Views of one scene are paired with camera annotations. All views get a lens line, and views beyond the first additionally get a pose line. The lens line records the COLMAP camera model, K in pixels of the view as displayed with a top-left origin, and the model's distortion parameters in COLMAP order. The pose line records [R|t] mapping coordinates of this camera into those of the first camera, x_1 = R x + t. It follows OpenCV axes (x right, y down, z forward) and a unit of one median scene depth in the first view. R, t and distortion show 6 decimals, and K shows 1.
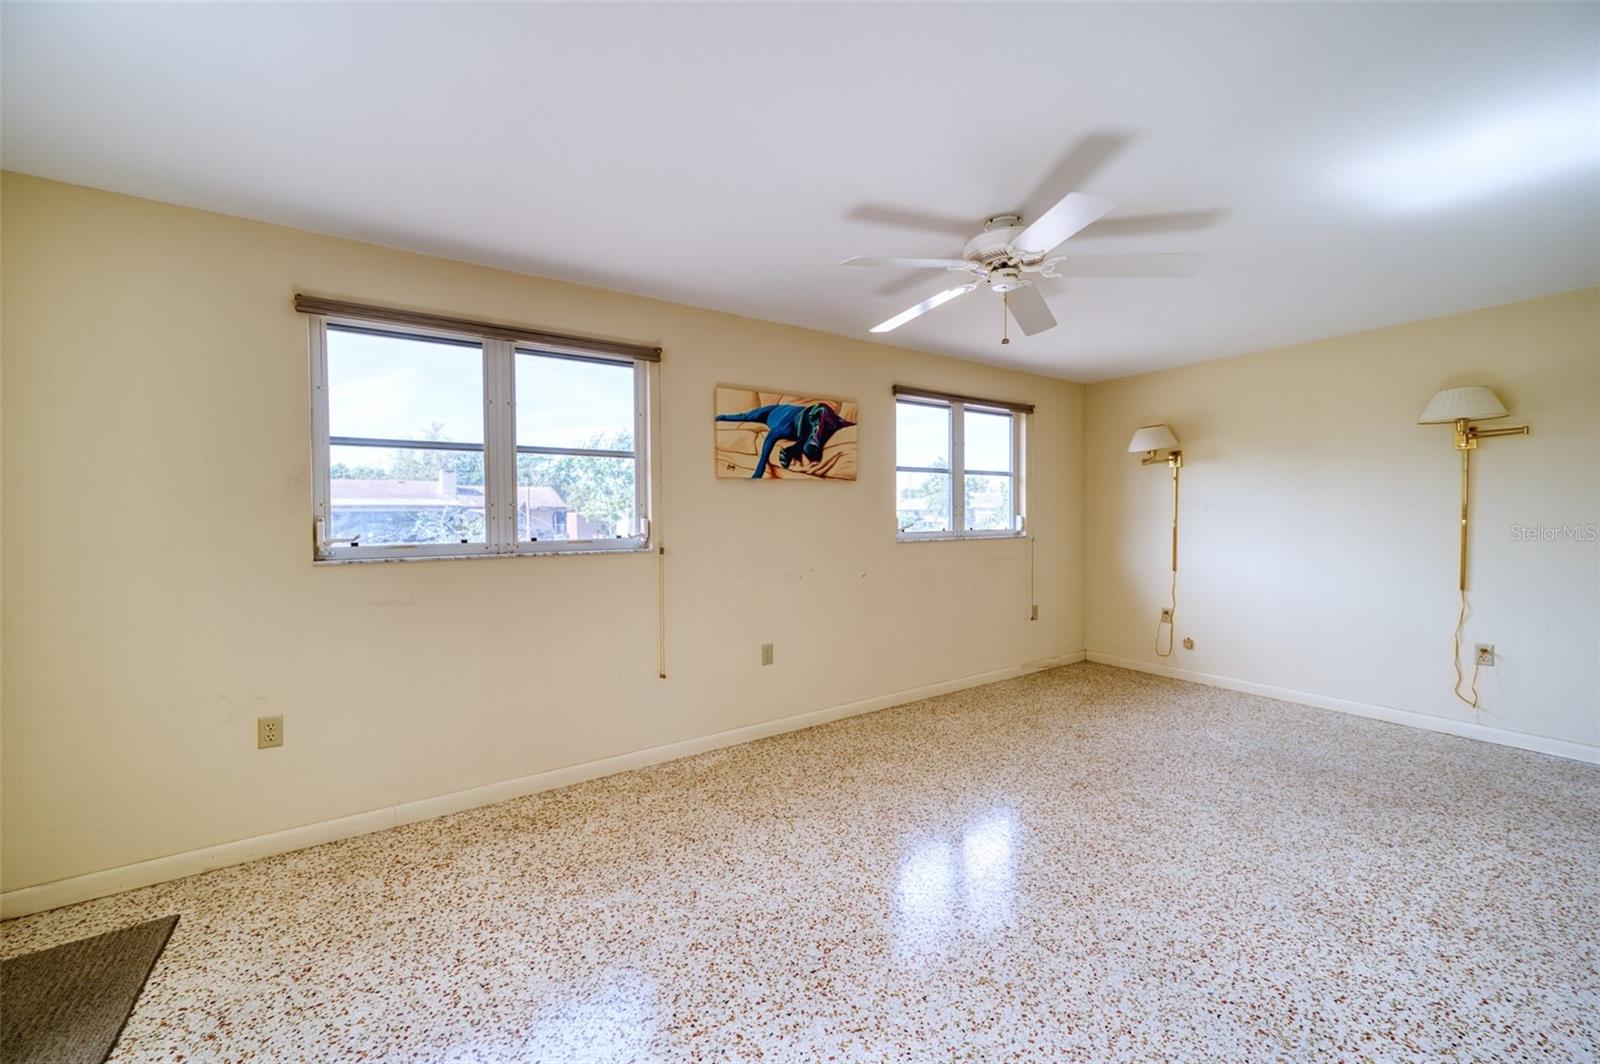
lens RADIAL K [[628.0, 0, 801.1], [0, 628.0, 530.7], [0, 0, 1]] dist [-0.011519, 0.003798]
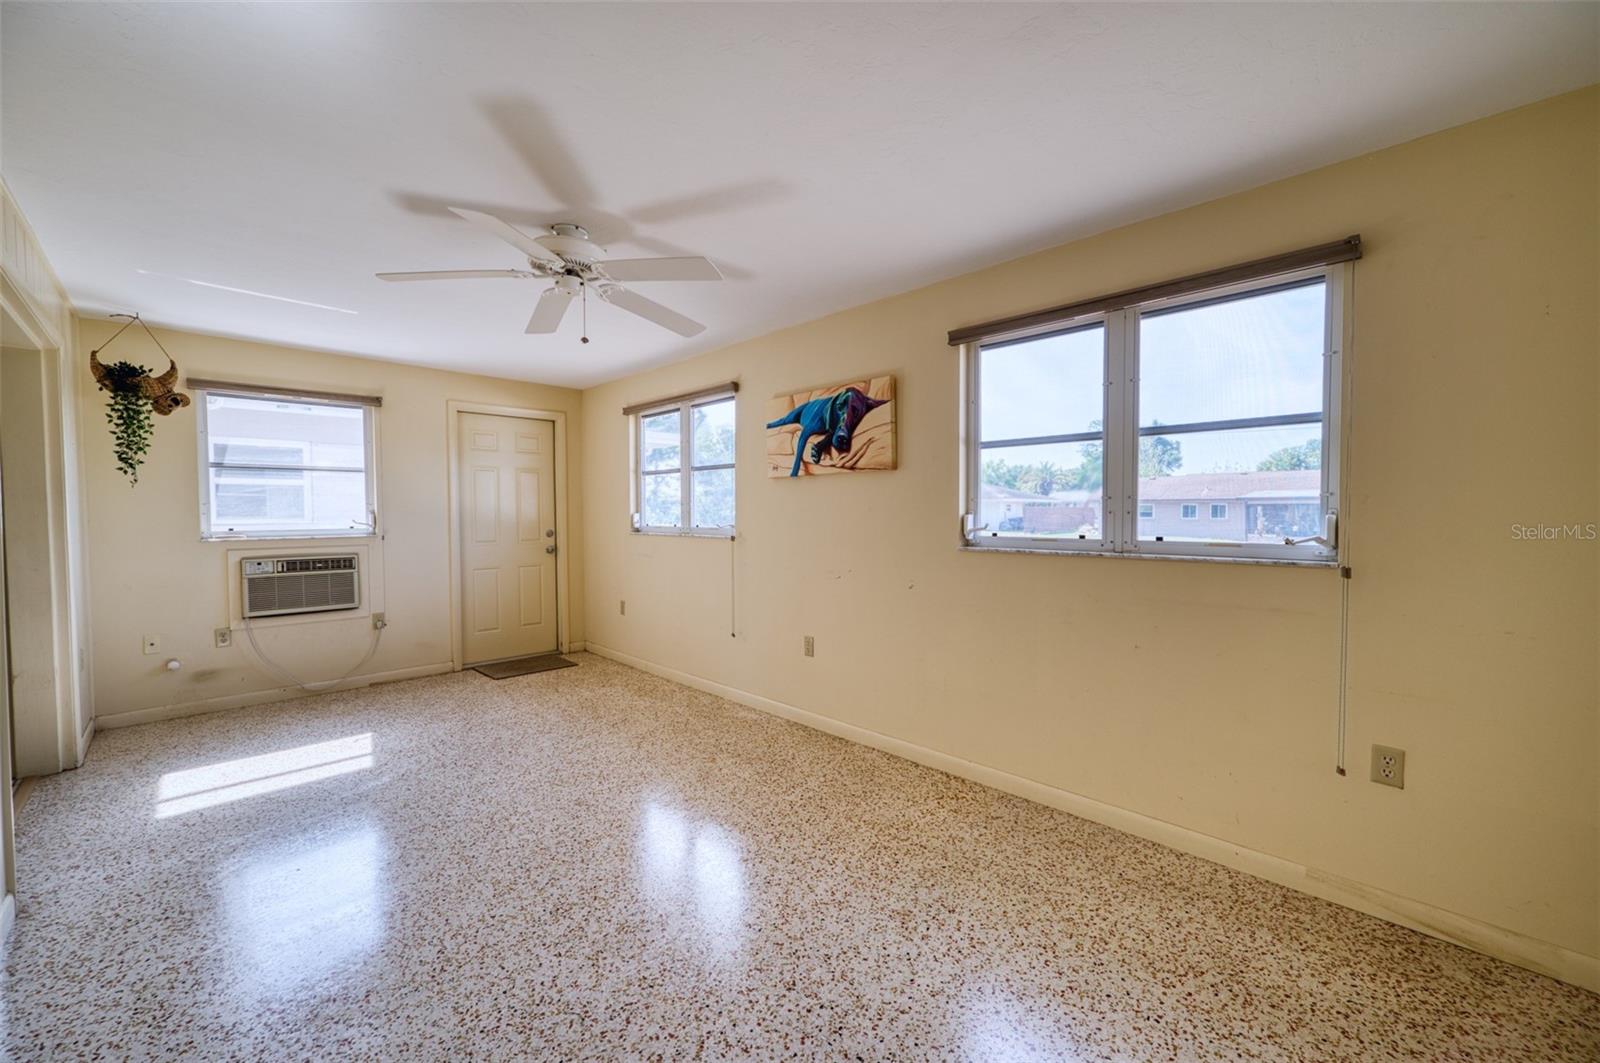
lens RADIAL K [[628.0, 0, 797.8], [0, 628.0, 527.7], [0, 0, 1]] dist [-0.011519, 0.003798]
pose [[0.177053, 0.032054, -0.983679, 0.945919], [-0.022987, 0.999332, 0.028427, -0.026149], [0.983933, 0.017579, 0.177672, 0.792464]]
